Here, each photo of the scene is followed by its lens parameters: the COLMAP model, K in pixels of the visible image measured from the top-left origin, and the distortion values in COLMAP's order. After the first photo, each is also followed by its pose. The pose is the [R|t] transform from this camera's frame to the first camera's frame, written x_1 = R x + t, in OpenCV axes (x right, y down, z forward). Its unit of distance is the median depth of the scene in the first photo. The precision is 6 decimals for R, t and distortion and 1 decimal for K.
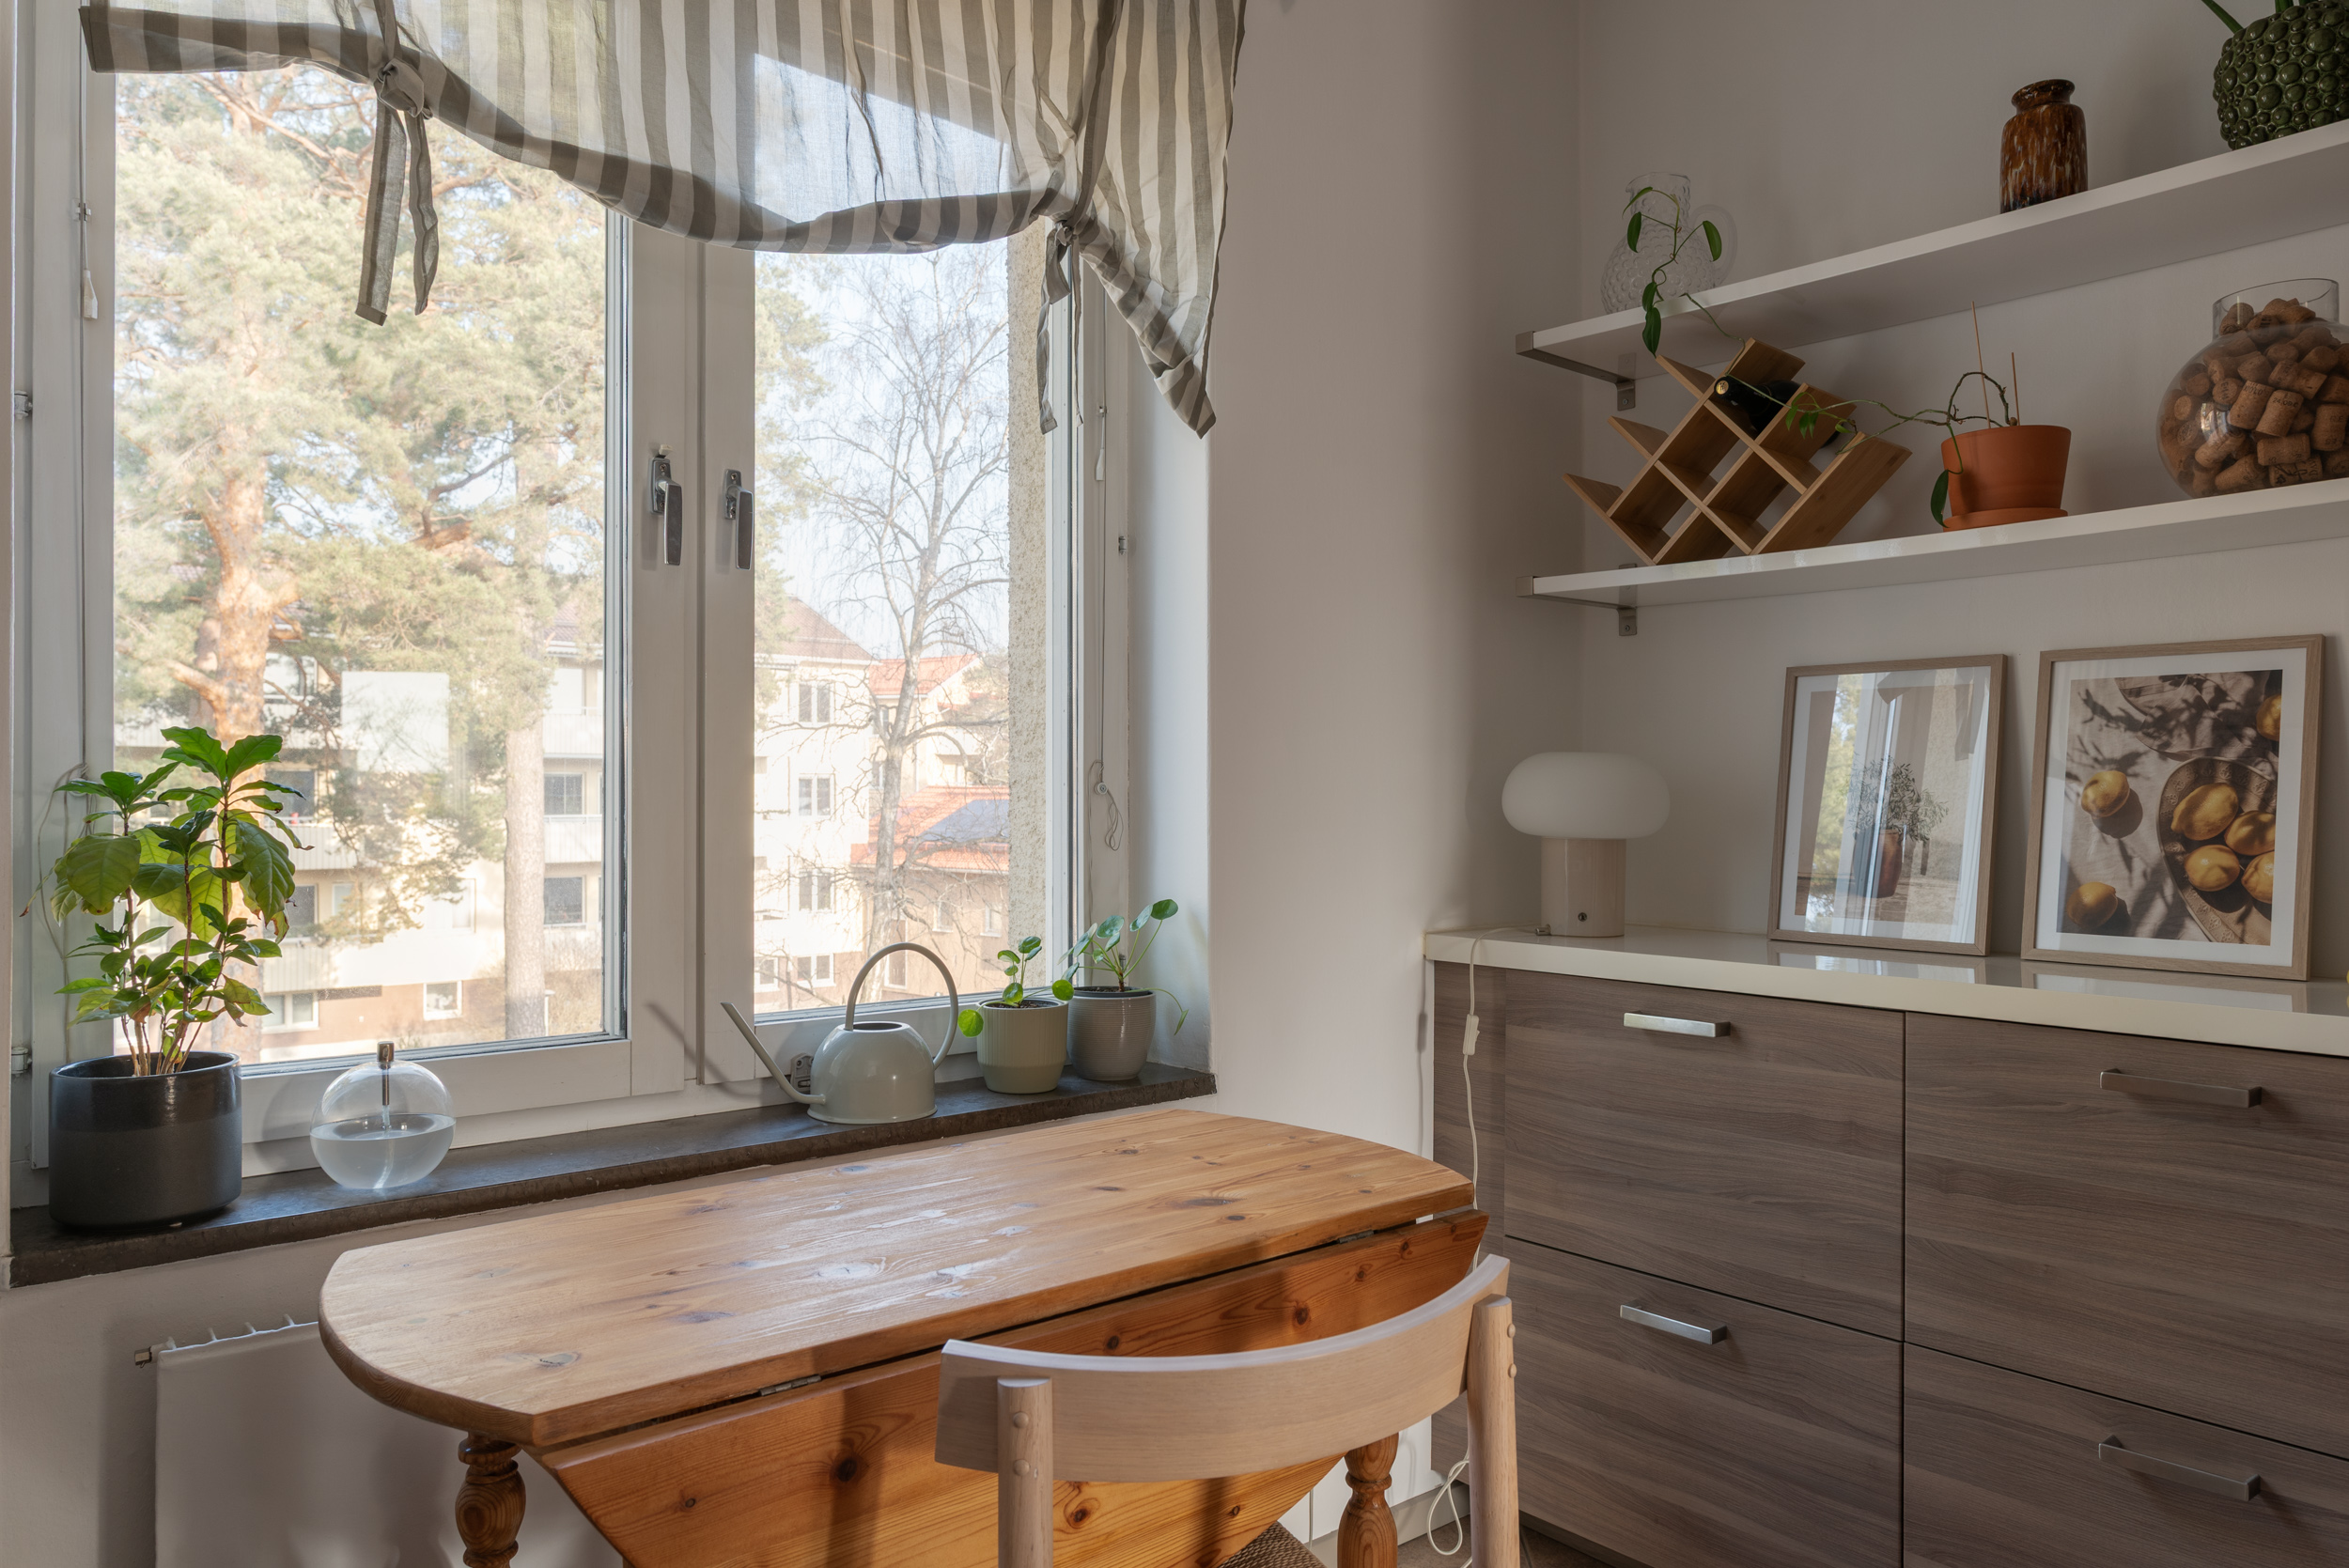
lens RADIAL K [[1567.8, 0, 1174.5], [0, 1567.8, 784.0], [0, 0, 1]] dist [0.004686, 0.004203]
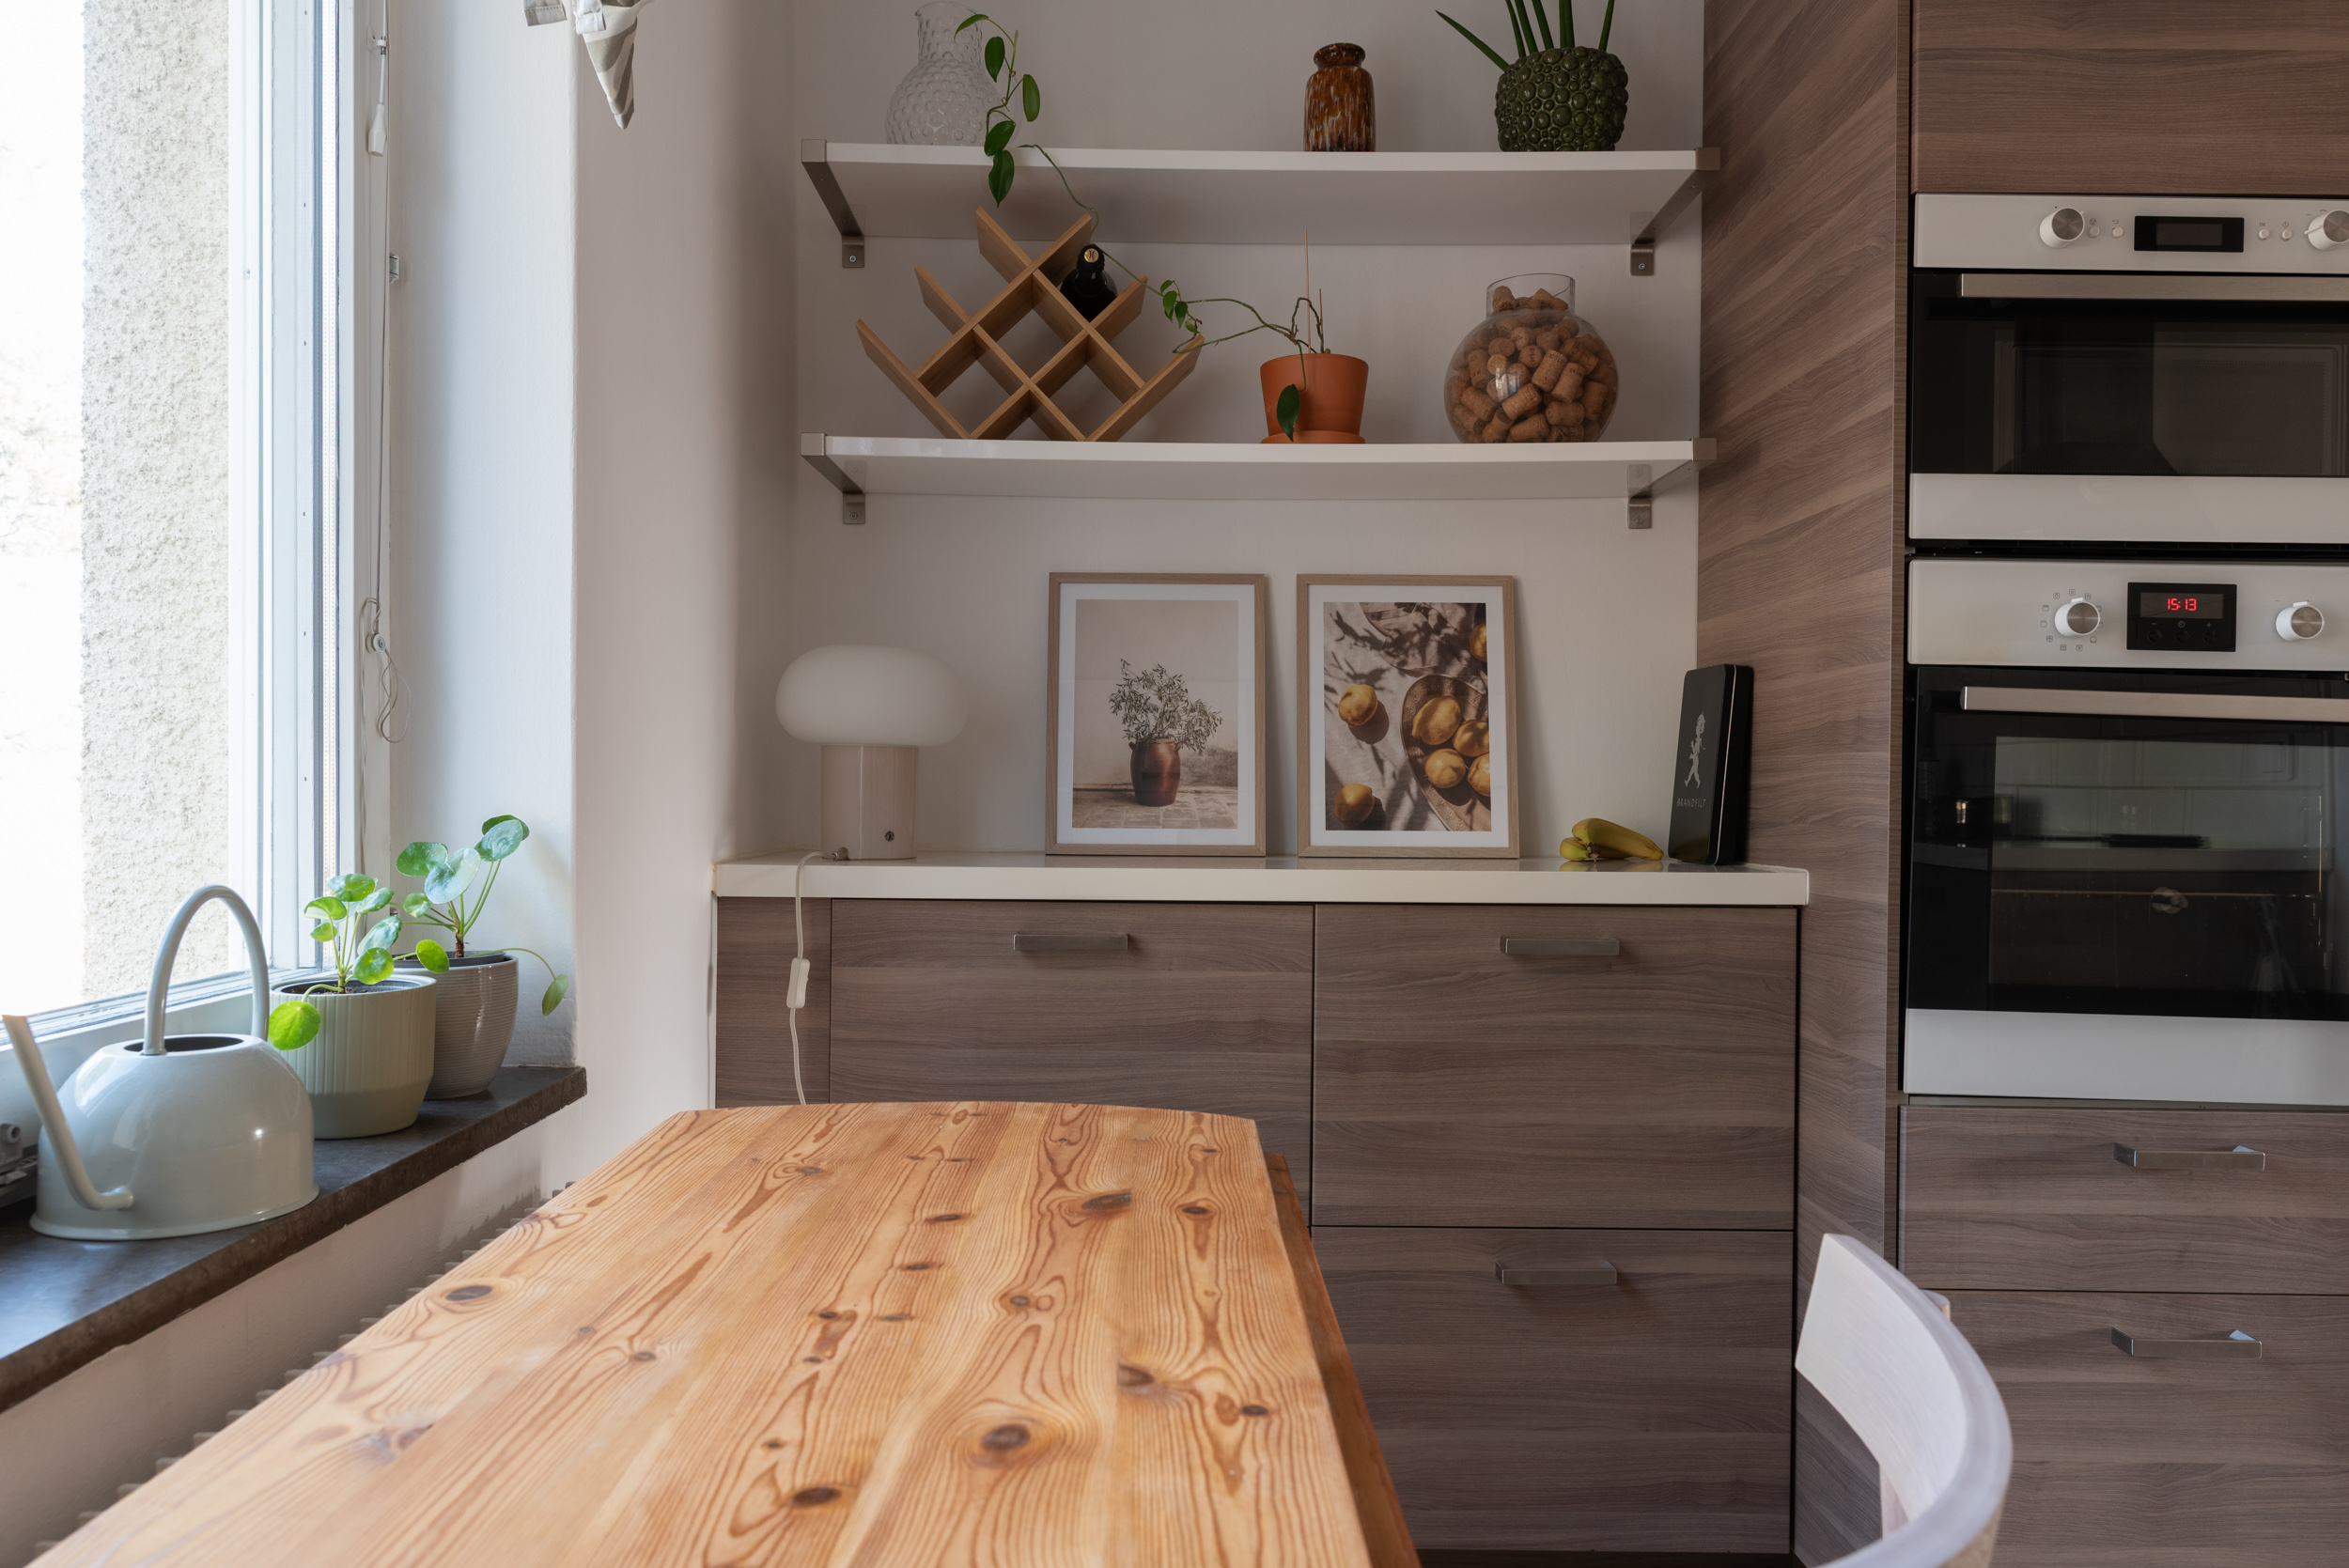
lens RADIAL K [[1559.9, 0, 1140.1], [0, 1559.9, 784.1], [0, 0, 1]] dist [-0.001702, 0.003414]
pose [[0.658067, 0.001165, 0.752958, -0.357983], [-0.011401, 0.999900, 0.008417, 0.057110], [-0.752873, -0.014123, 0.658014, 0.400528]]
